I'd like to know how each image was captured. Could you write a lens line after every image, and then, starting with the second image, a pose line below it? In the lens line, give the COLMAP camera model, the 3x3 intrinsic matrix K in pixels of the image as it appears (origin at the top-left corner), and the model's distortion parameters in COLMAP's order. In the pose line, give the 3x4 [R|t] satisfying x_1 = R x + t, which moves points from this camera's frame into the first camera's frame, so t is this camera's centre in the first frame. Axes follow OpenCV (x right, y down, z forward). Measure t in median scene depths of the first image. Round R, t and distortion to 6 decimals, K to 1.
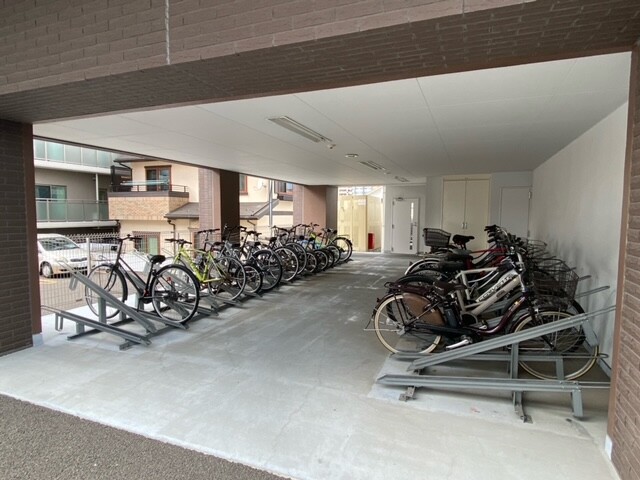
lens RADIAL K [[386.7, 0, 320.0], [0, 386.7, 240.0], [0, 0, 1]] dist [0.013462, -0.011914]
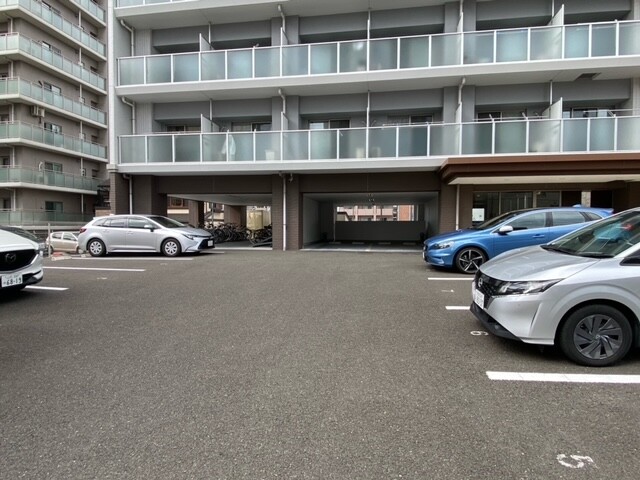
lens RADIAL K [[386.7, 0, 320.0], [0, 386.7, 240.0], [0, 0, 1]] dist [0.013462, -0.011914]
pose [[0.976636, -0.009956, 0.214669, -0.012064], [0.016544, 0.999445, -0.028916, 0.081956], [-0.214262, 0.031792, 0.976259, -0.824504]]
